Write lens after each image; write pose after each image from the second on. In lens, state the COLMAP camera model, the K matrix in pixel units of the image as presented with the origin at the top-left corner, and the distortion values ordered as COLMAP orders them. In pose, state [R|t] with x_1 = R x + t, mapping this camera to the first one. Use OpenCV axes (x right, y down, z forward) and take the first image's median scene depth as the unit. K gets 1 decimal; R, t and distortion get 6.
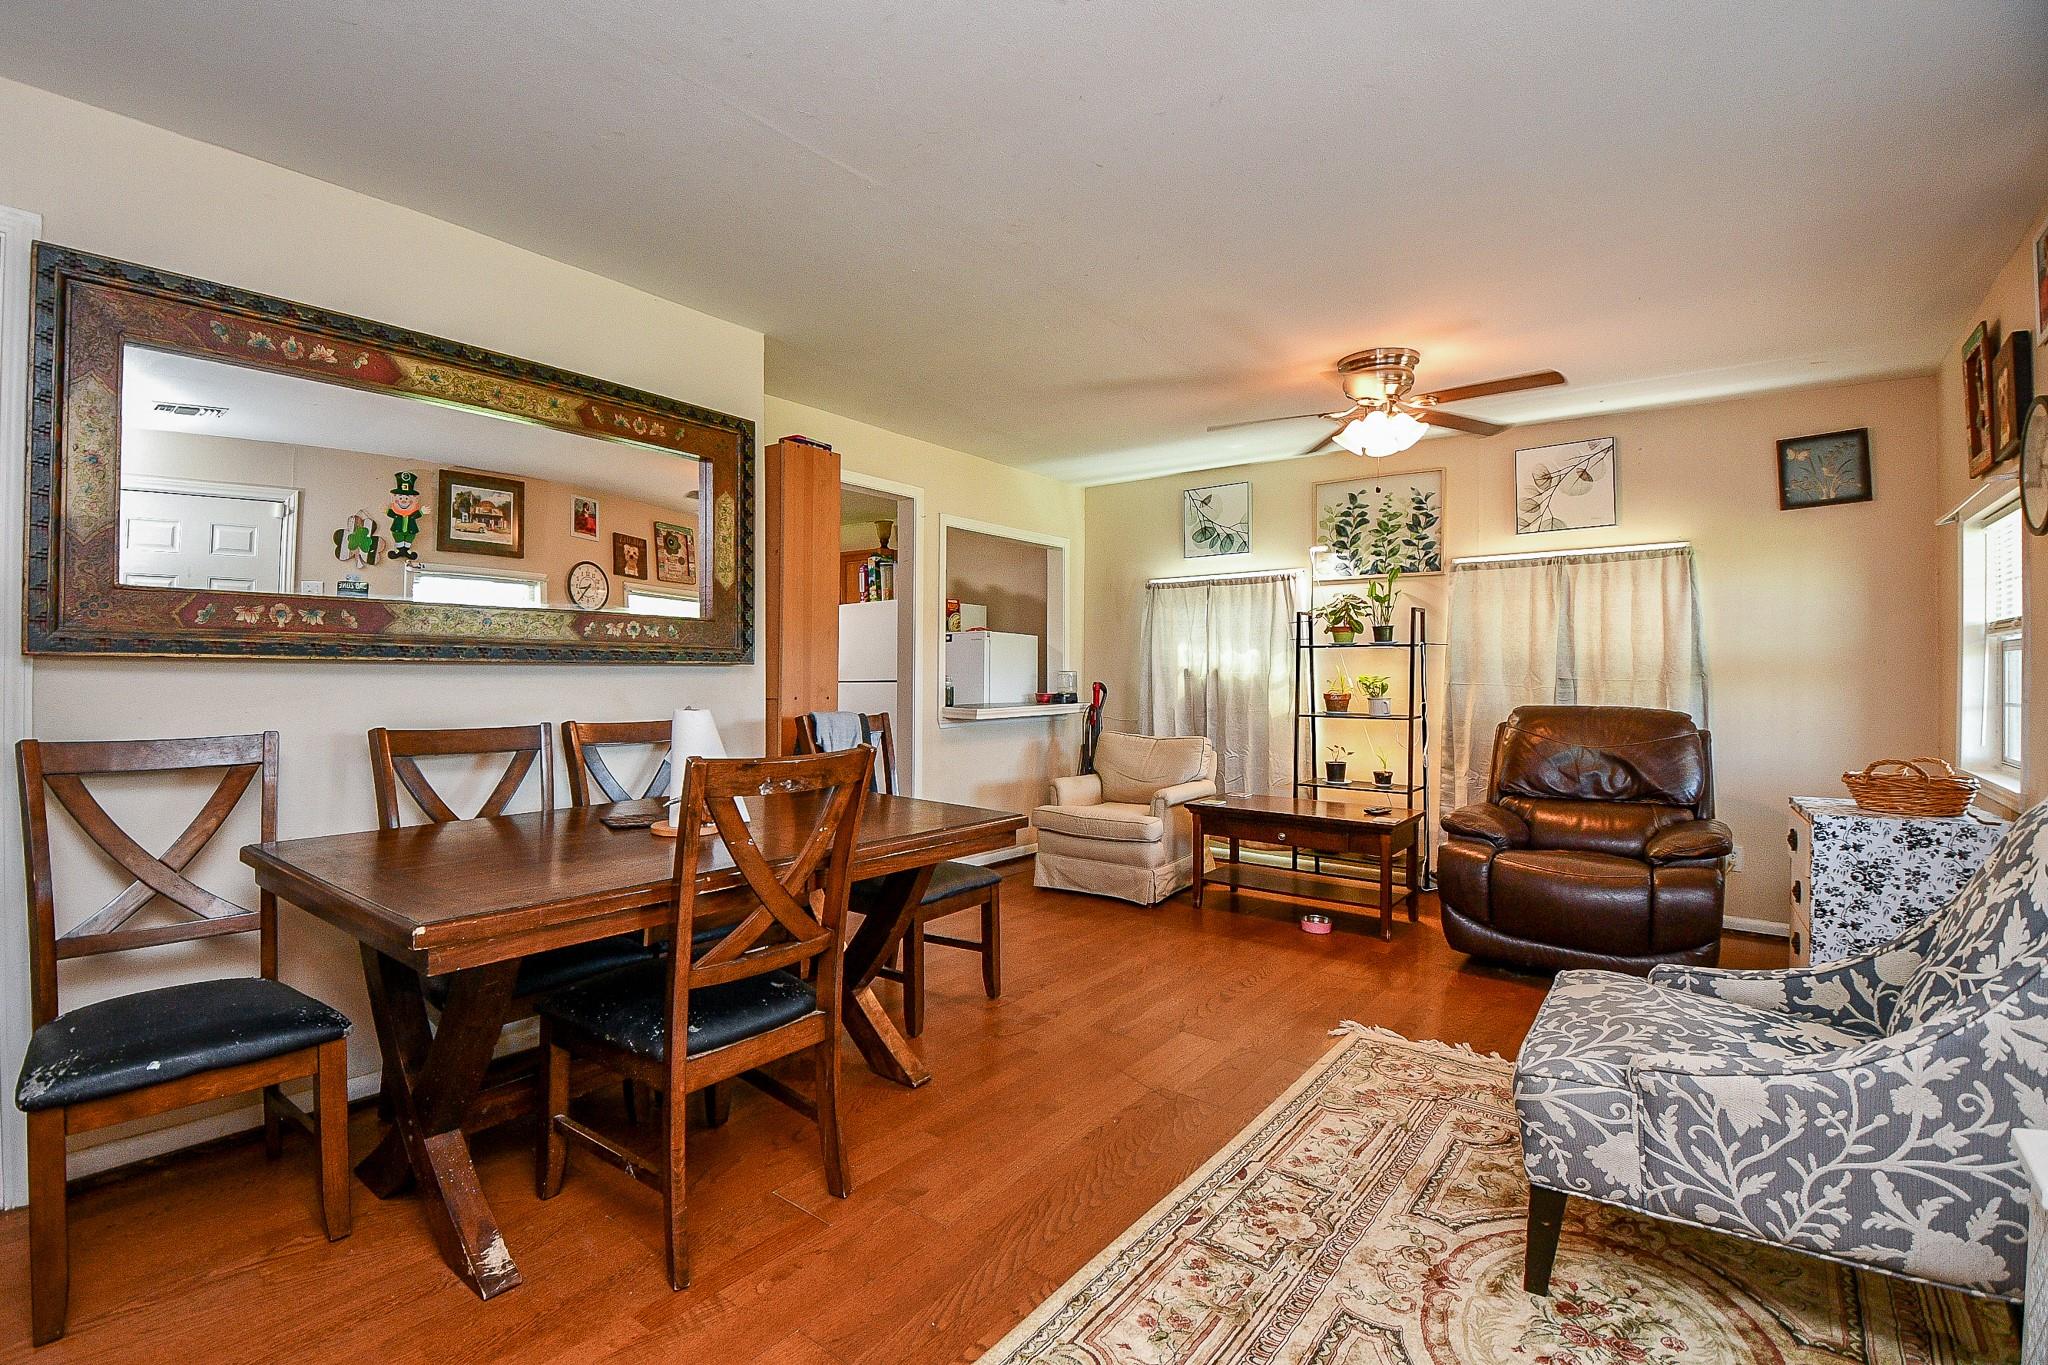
lens RADIAL K [[887.8, 0, 953.0], [0, 887.8, 680.5], [0, 0, 1]] dist [0.015105, -0.015182]
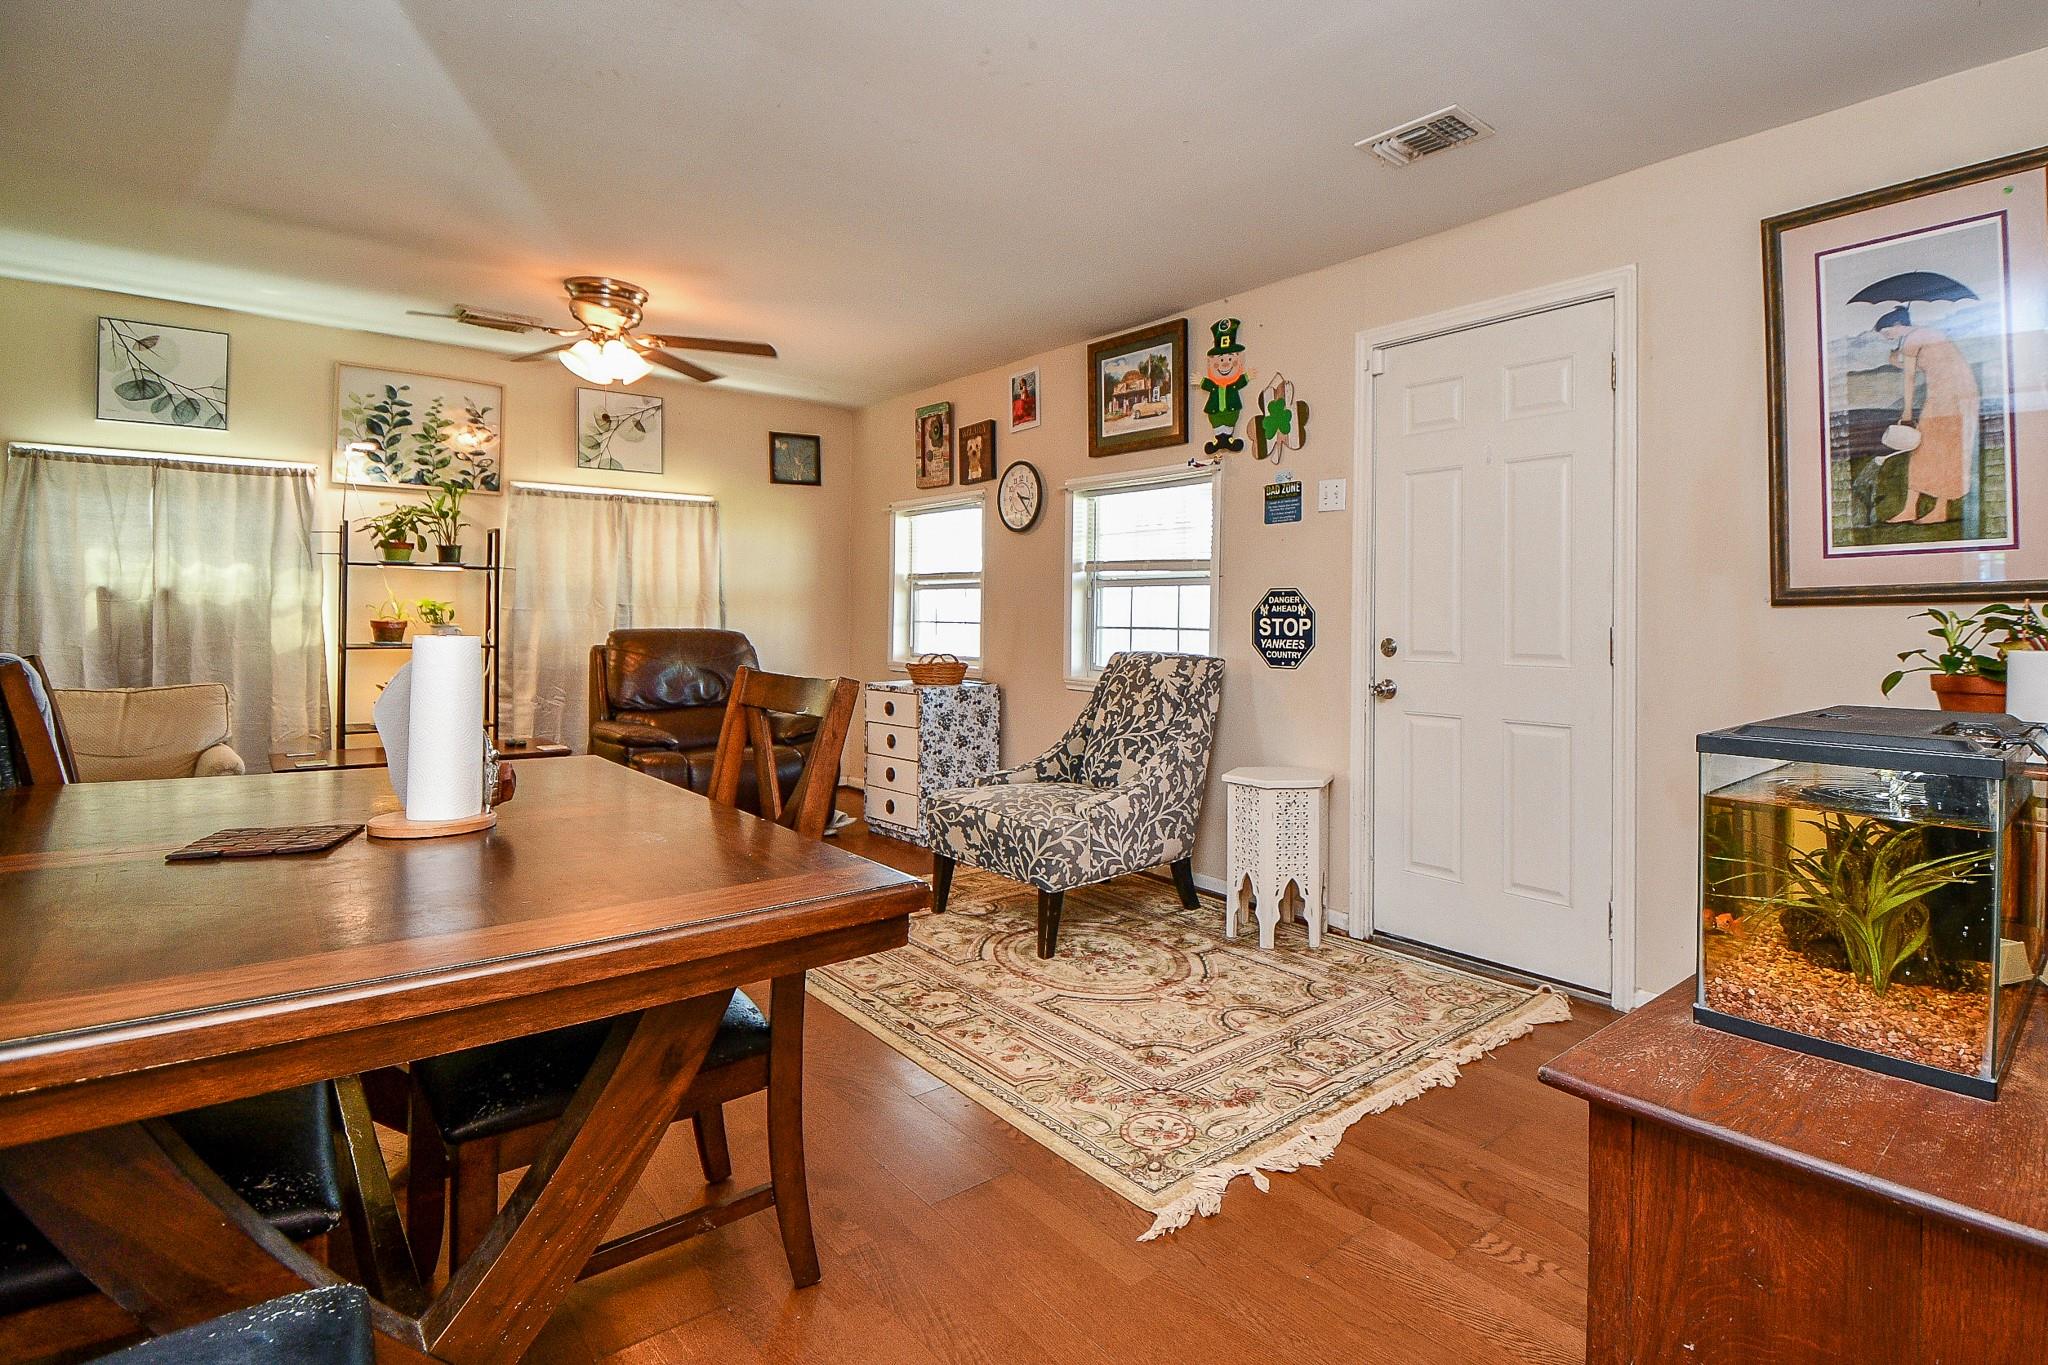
lens RADIAL K [[1057.5, 0, 1031.7], [0, 1057.5, 646.0], [0, 0, 1]] dist [-0.026595, -0.001373]
pose [[0.205865, -0.026359, 0.978225, -0.494846], [-0.002223, 0.999622, 0.027403, 0.011631], [-0.978578, -0.007816, 0.205729, 0.230075]]
